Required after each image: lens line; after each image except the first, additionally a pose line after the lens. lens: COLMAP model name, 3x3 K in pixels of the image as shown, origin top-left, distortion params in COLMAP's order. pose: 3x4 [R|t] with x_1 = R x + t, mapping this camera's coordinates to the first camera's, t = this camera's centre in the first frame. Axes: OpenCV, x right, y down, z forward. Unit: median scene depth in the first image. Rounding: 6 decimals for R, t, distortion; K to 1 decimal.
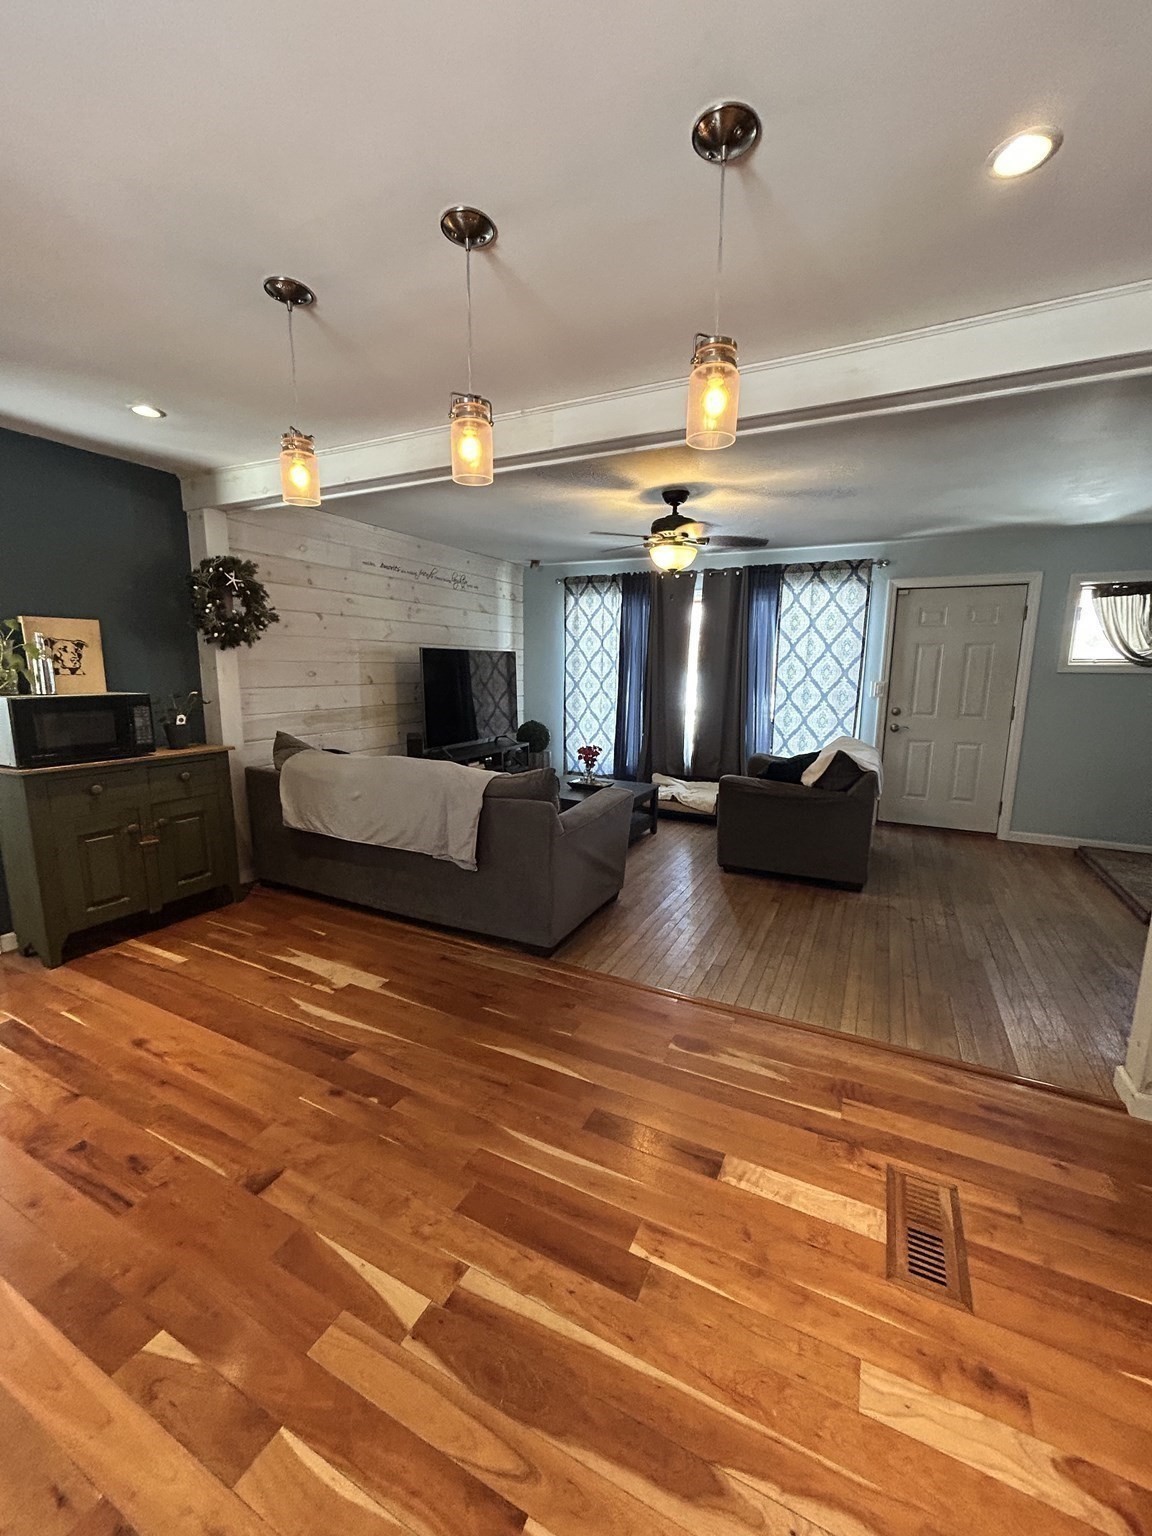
lens RADIAL K [[619.1, 0, 578.9], [0, 619.1, 764.9], [0, 0, 1]] dist [-0.002202, 0.000991]
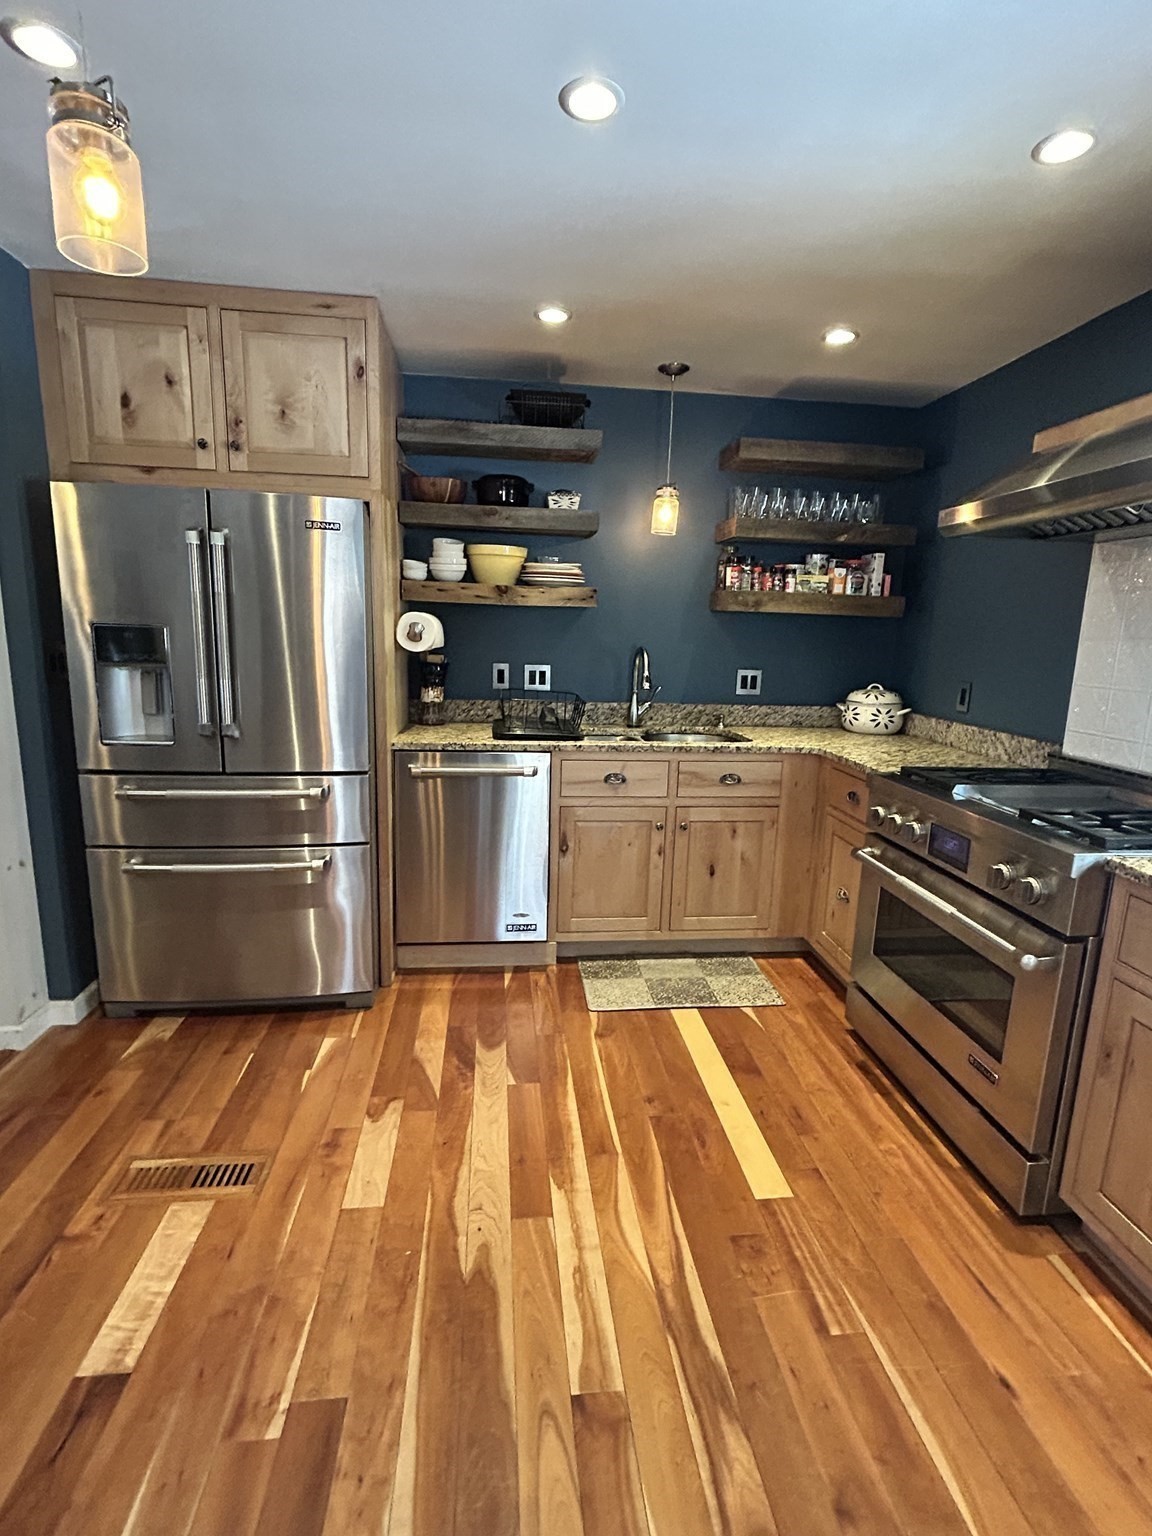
lens RADIAL K [[737.9, 0, 575.2], [0, 737.9, 768.6], [0, 0, 1]] dist [-0.001039, 0.002240]
pose [[-0.540362, -0.182605, 0.821380, -0.196754], [0.103637, 0.954292, 0.280332, -0.047493], [-0.835026, 0.236606, -0.496739, 0.280749]]
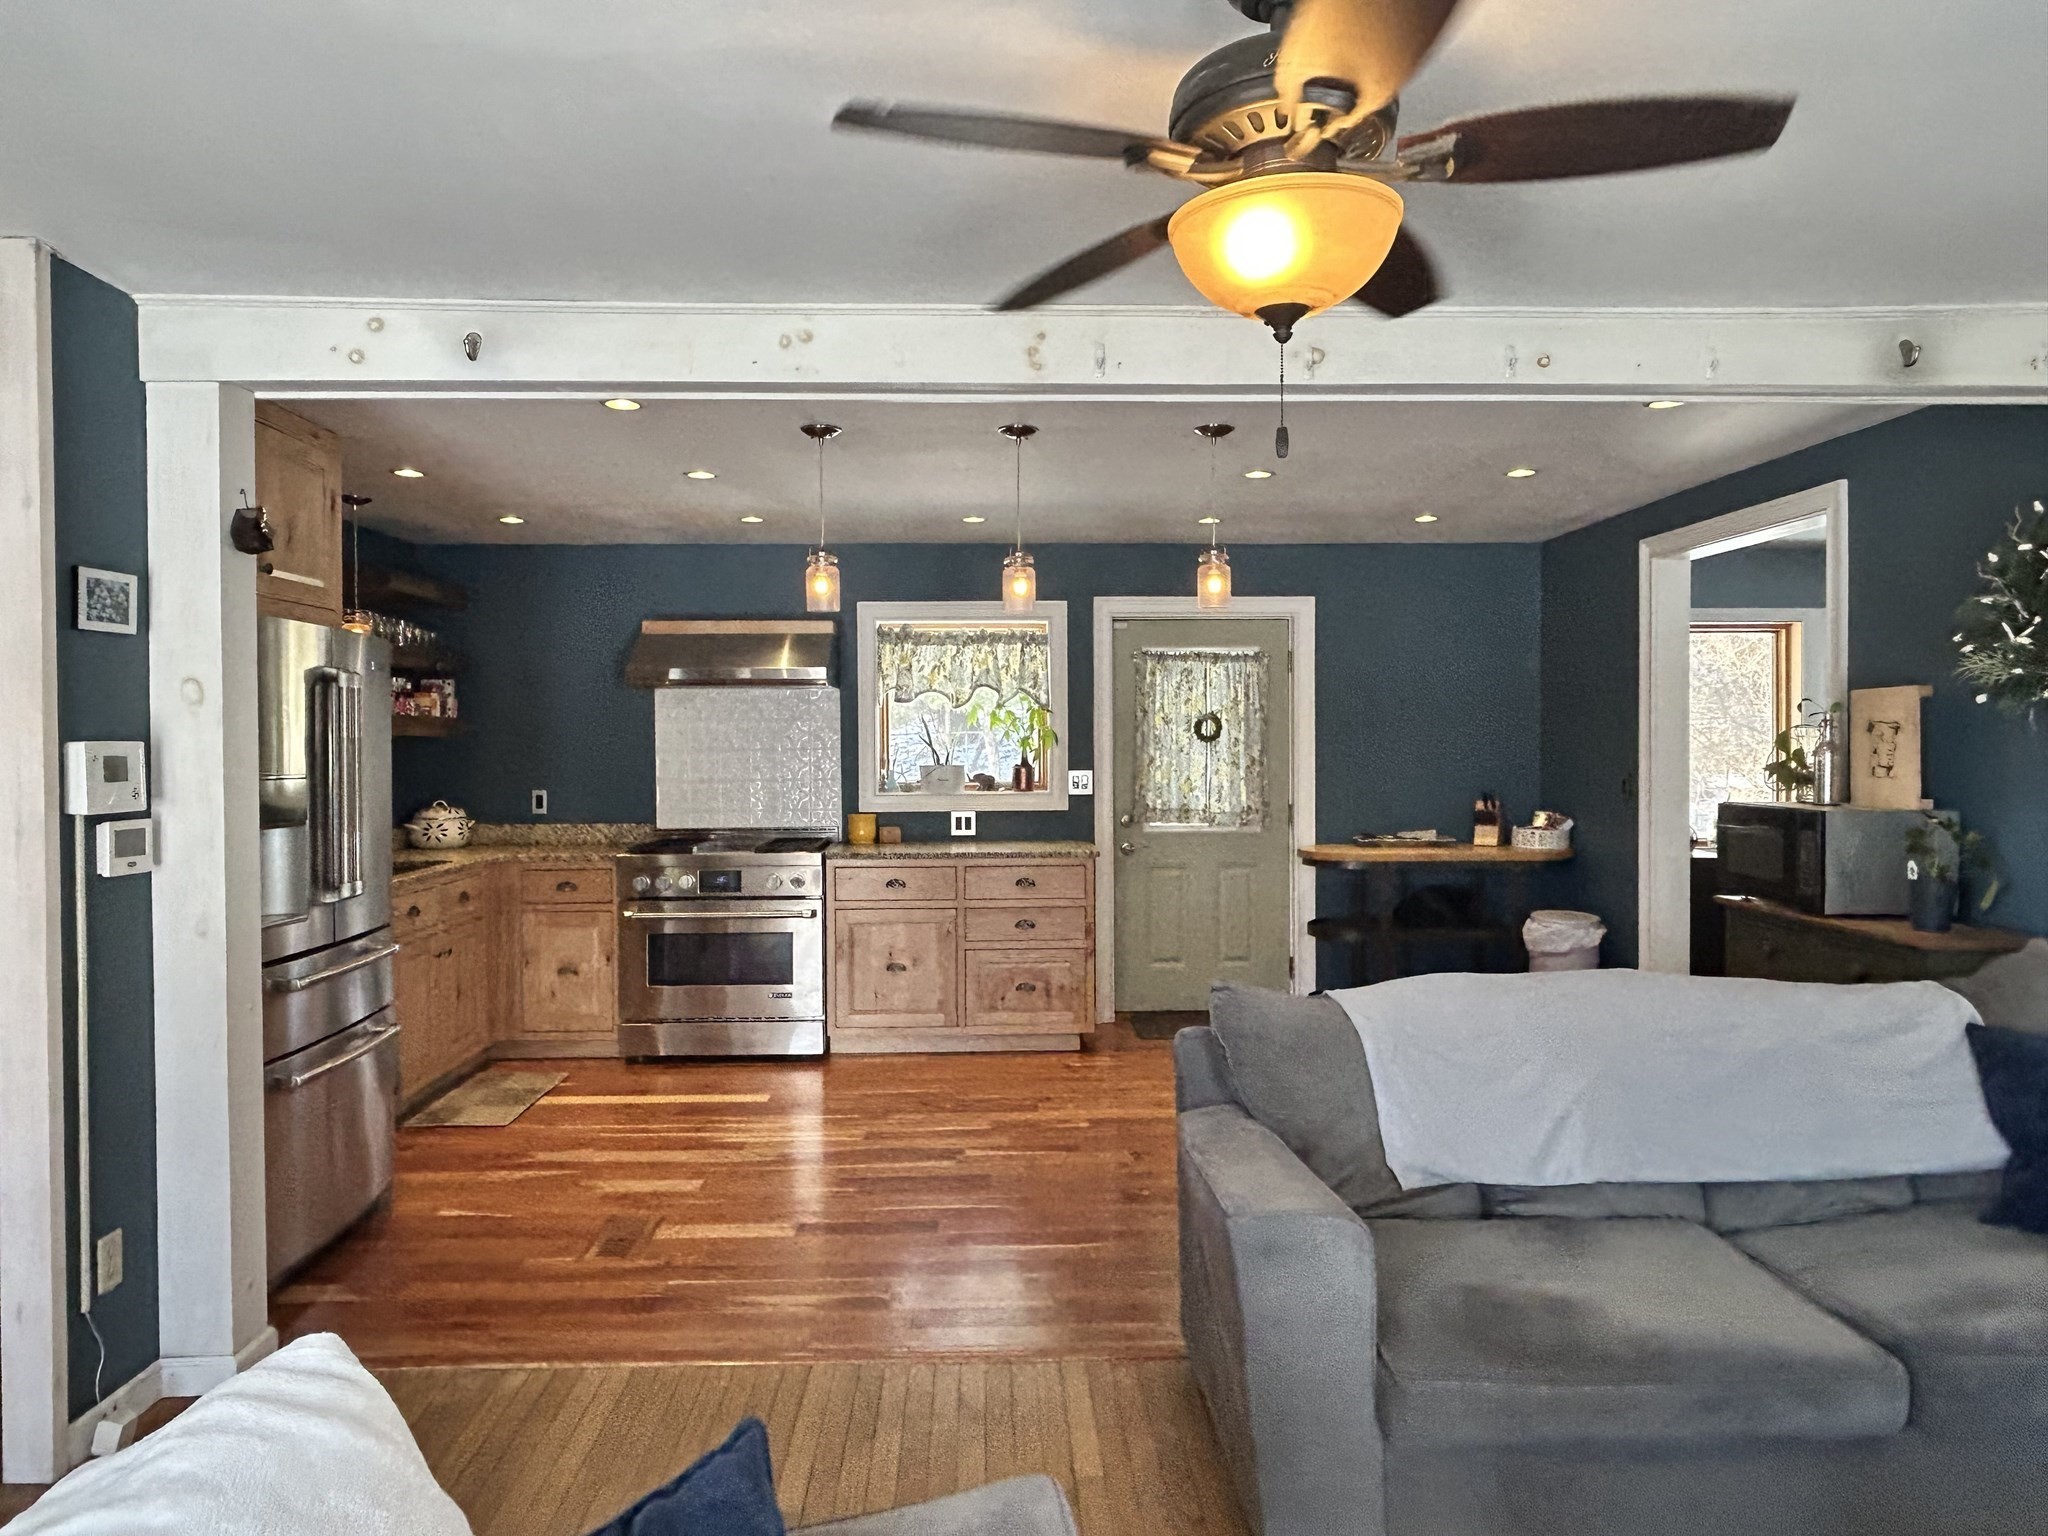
lens RADIAL K [[1288.8, 0, 1028.0], [0, 1288.8, 757.7], [0, 0, 1]] dist [0.003203, -0.009348]
pose [[-0.879598, 0.003747, -0.475703, 0.318192], [-0.078453, 0.985135, 0.152823, -0.173919], [0.469204, 0.171743, -0.866228, 1.011175]]
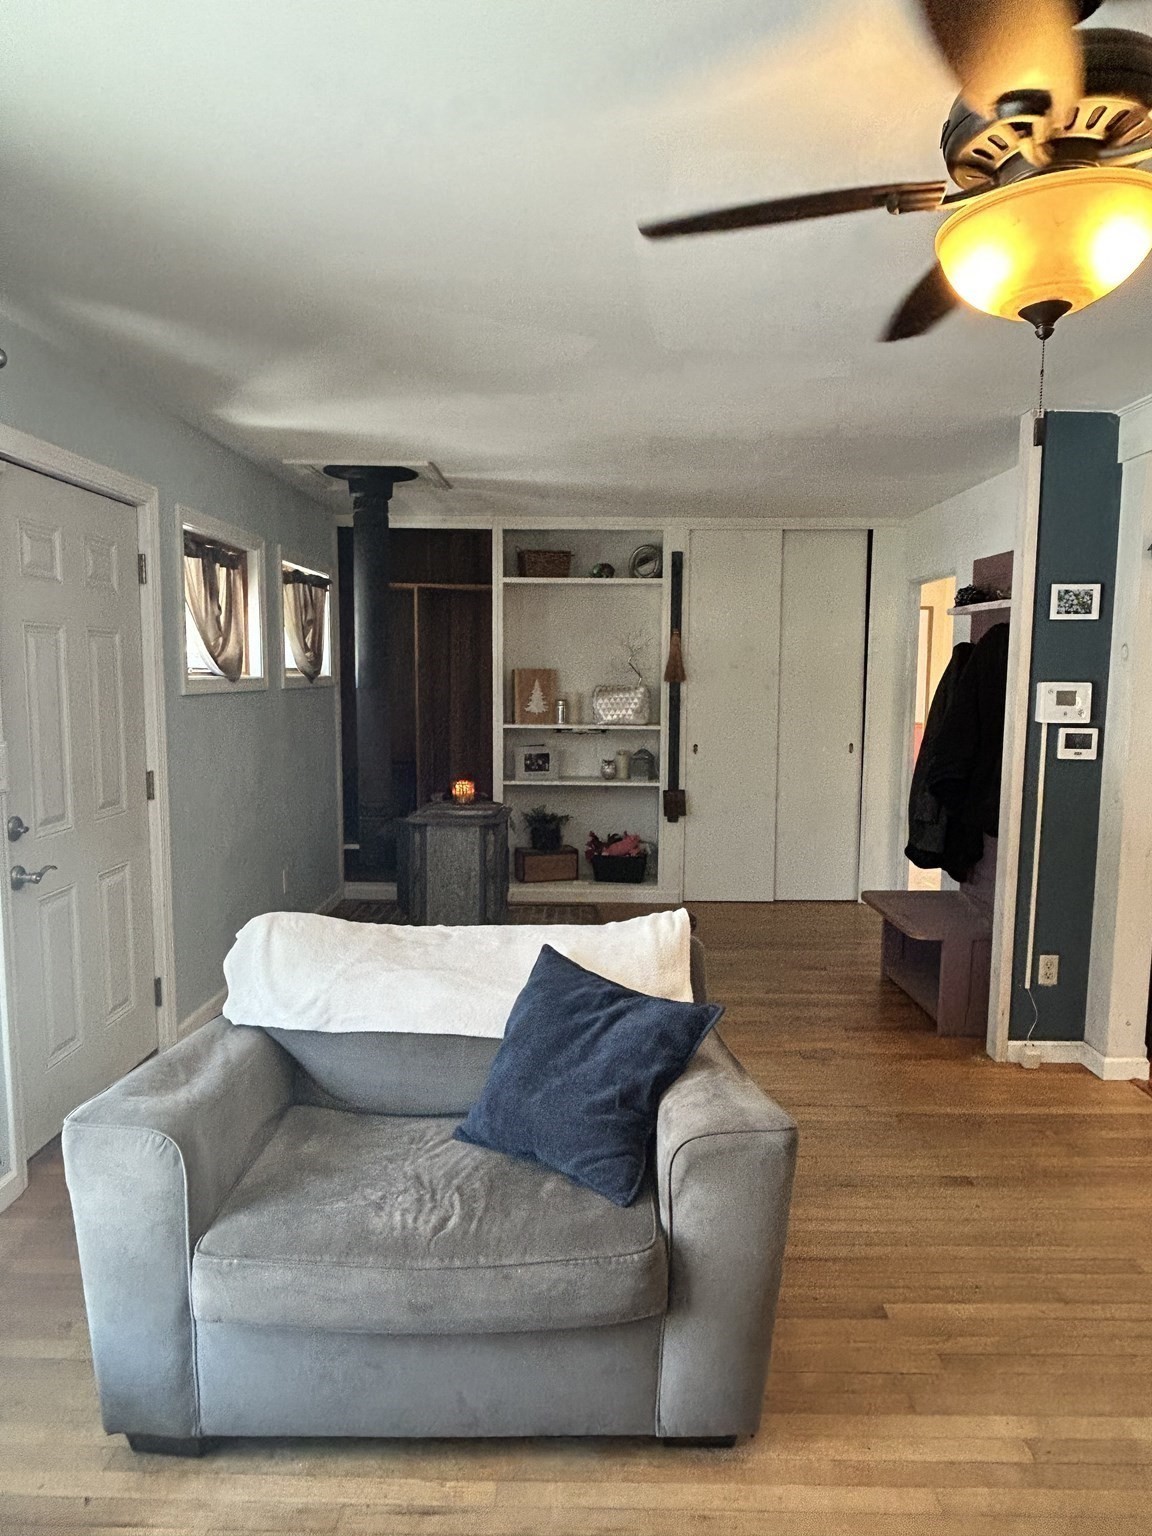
lens RADIAL K [[966.6, 0, 580.2], [0, 966.6, 776.9], [0, 0, 1]] dist [0.003203, -0.009348]
pose [[-0.434362, -0.113933, 0.893504, -0.075149], [0.129001, 0.973874, 0.186893, -0.179694], [-0.891453, 0.196442, -0.408316, 0.989807]]
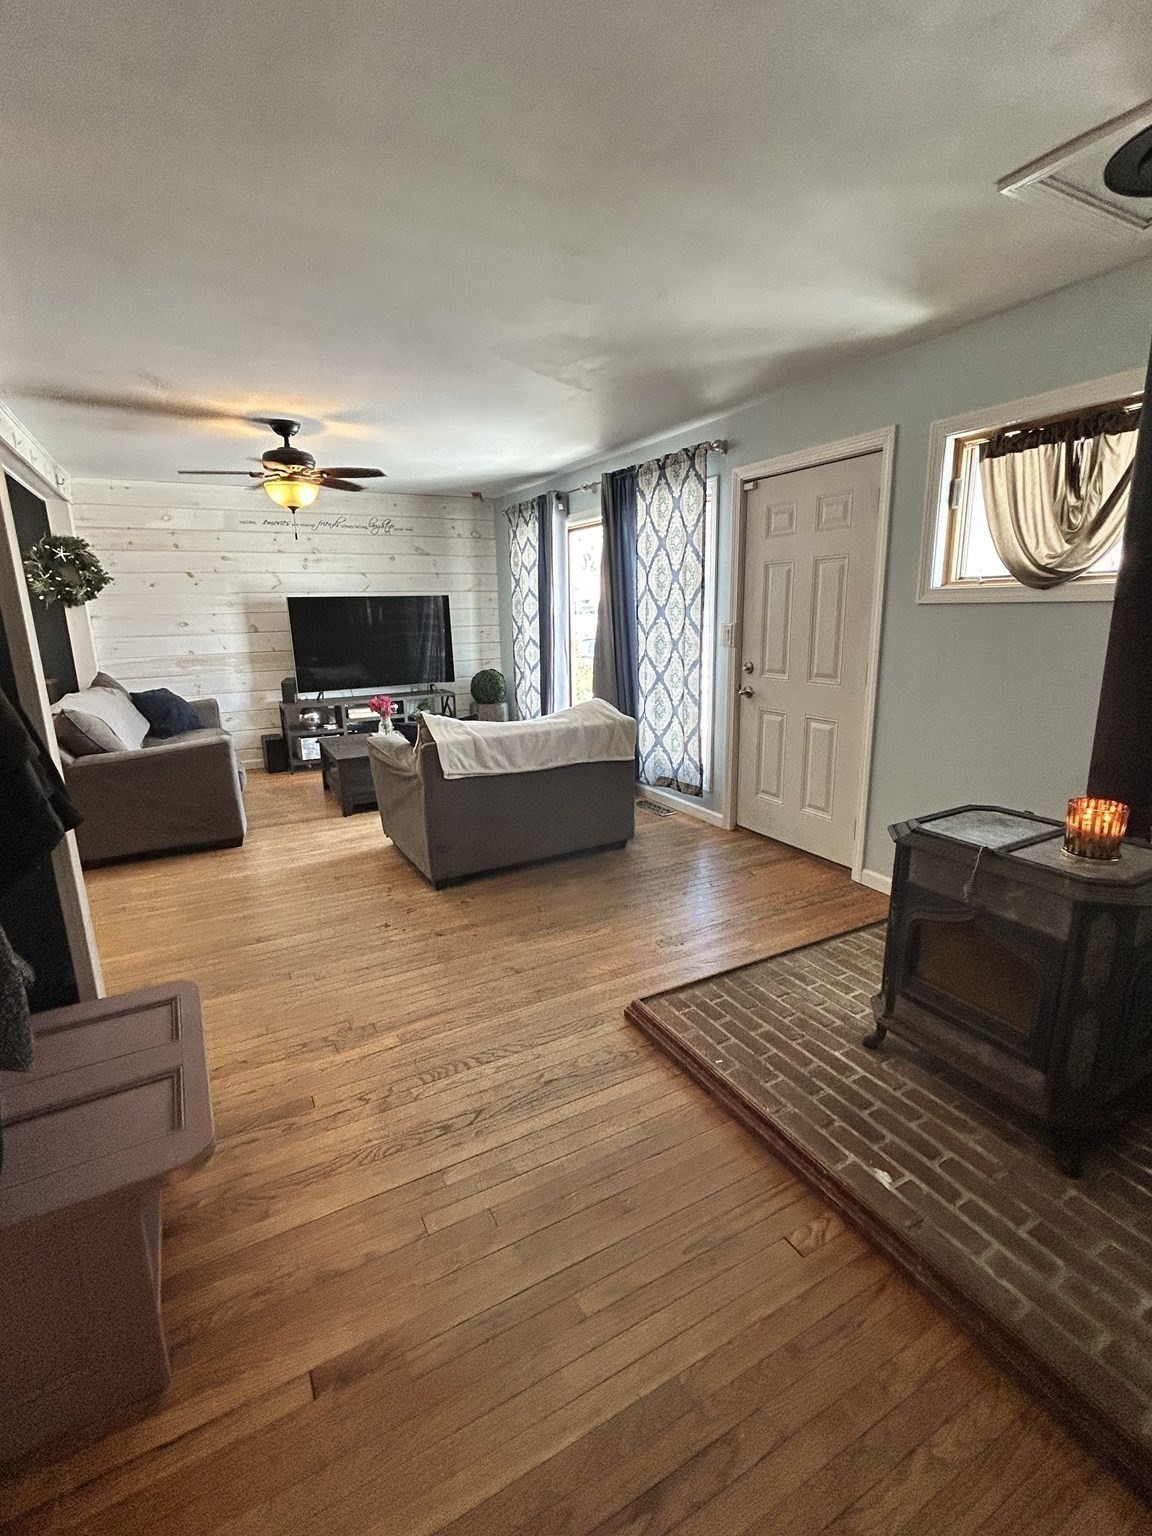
lens RADIAL K [[689.9, 0, 587.1], [0, 689.9, 773.7], [0, 0, 1]] dist [-0.010901, 0.004238]
pose [[0.828019, 0.106497, -0.550493, 0.840955], [-0.061426, 0.993116, 0.099732, -0.036940], [0.557325, -0.048765, 0.828861, 0.283684]]
